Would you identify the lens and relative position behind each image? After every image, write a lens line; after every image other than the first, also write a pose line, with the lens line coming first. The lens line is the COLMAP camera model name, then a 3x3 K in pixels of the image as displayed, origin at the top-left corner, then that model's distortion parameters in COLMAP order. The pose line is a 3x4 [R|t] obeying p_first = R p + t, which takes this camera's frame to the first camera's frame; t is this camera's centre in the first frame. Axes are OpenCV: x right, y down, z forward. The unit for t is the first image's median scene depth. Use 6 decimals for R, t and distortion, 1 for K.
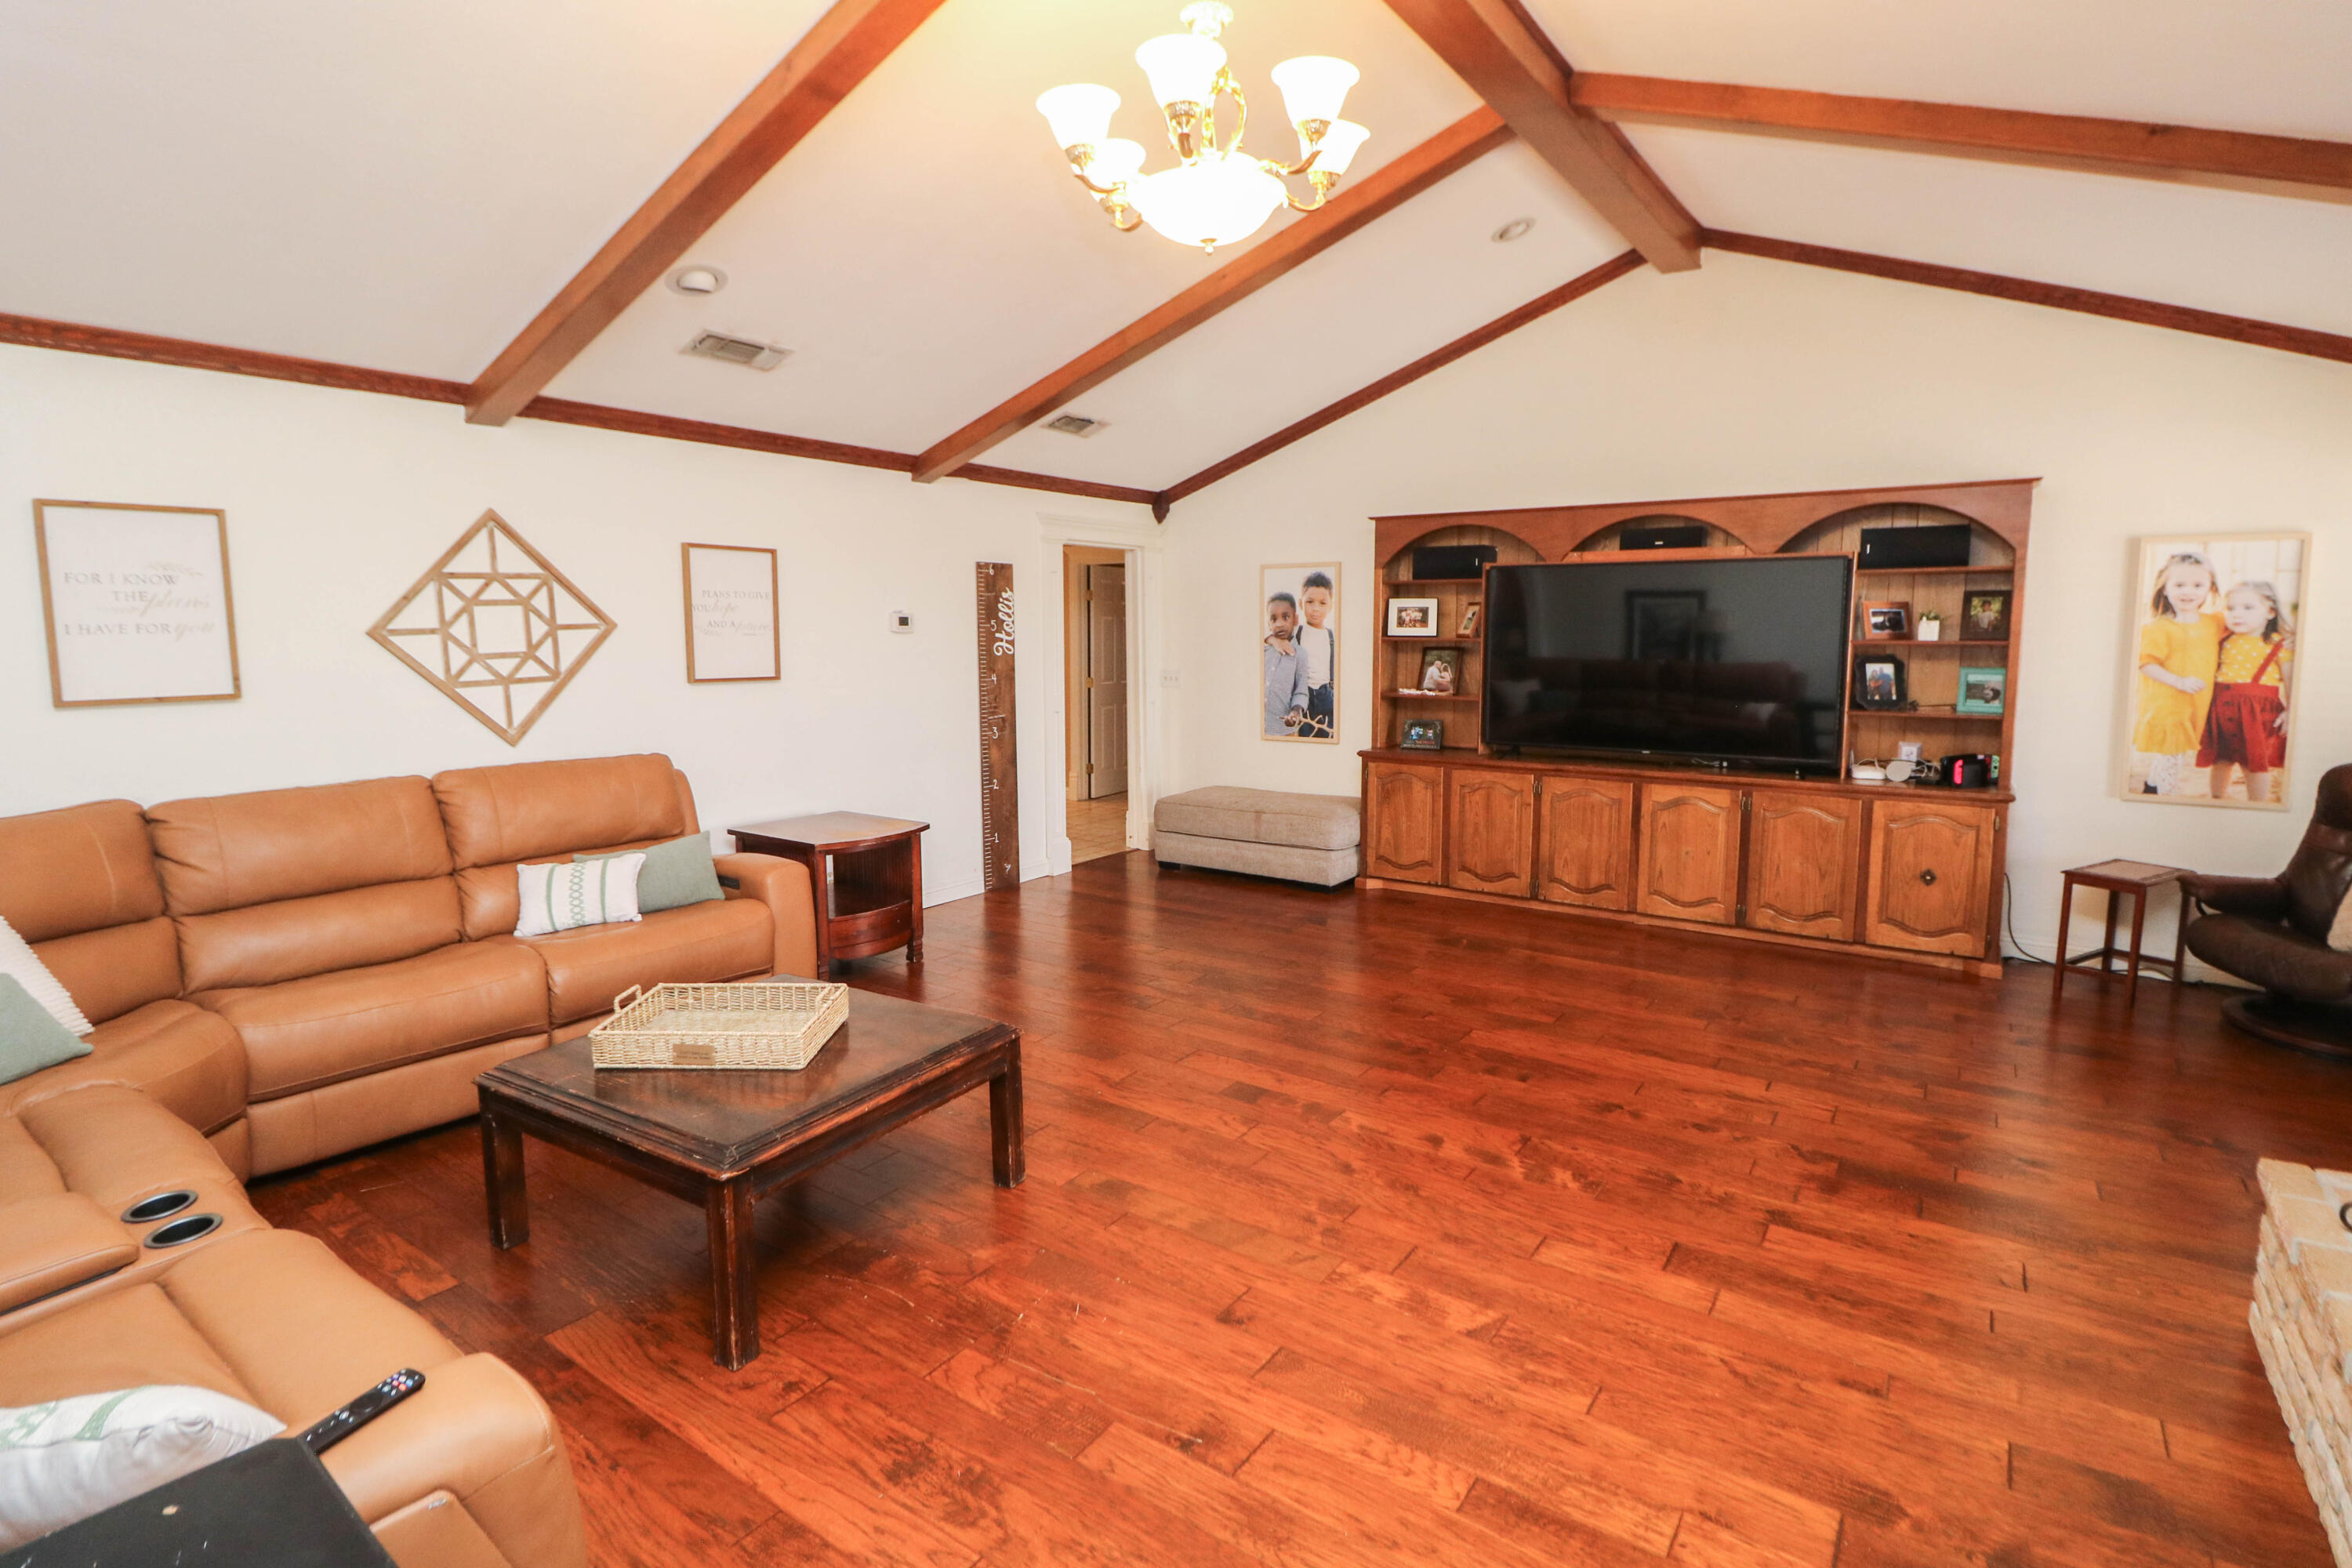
lens RADIAL K [[1122.2, 0, 1193.7], [0, 1122.2, 769.8], [0, 0, 1]] dist [-0.003324, -0.003577]
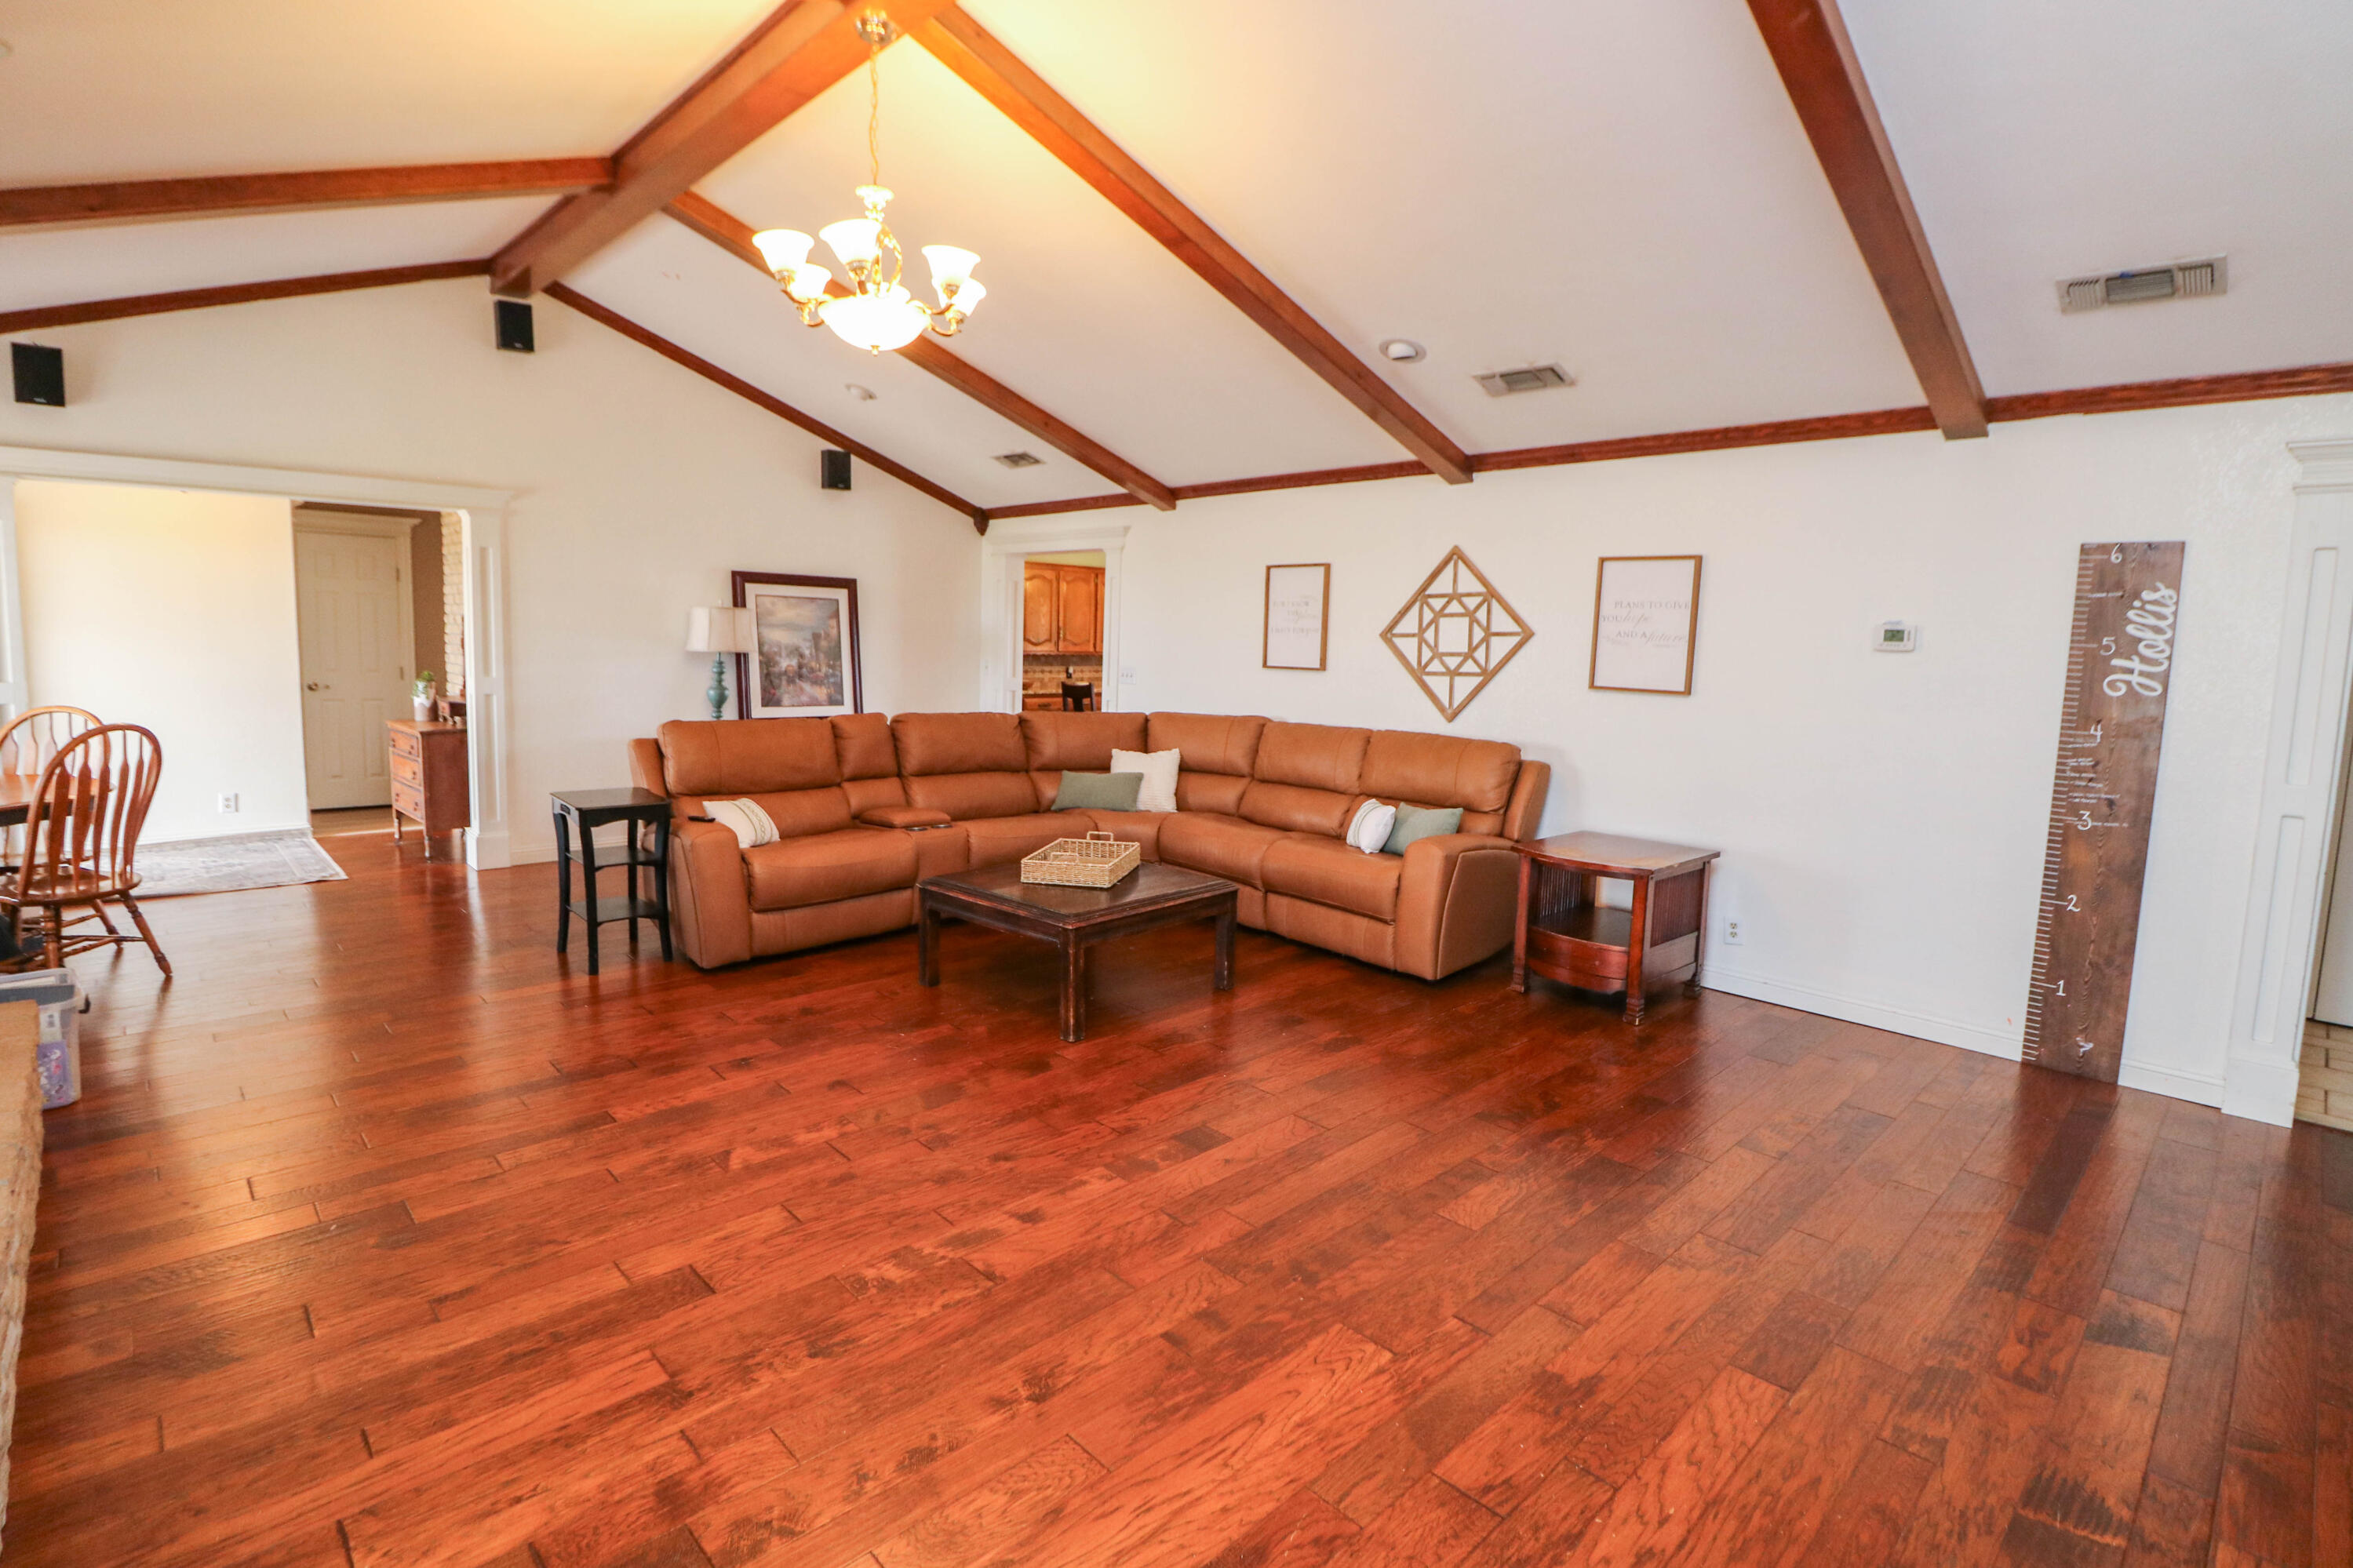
lens RADIAL K [[1122.6, 0, 1192.2], [0, 1122.6, 773.8], [0, 0, 1]] dist [-0.003324, -0.003577]
pose [[-0.191291, 0.118063, -0.974407, 0.804151], [-0.150503, 0.977472, 0.147980, -0.118542], [0.969926, 0.174958, -0.169212, 0.986006]]
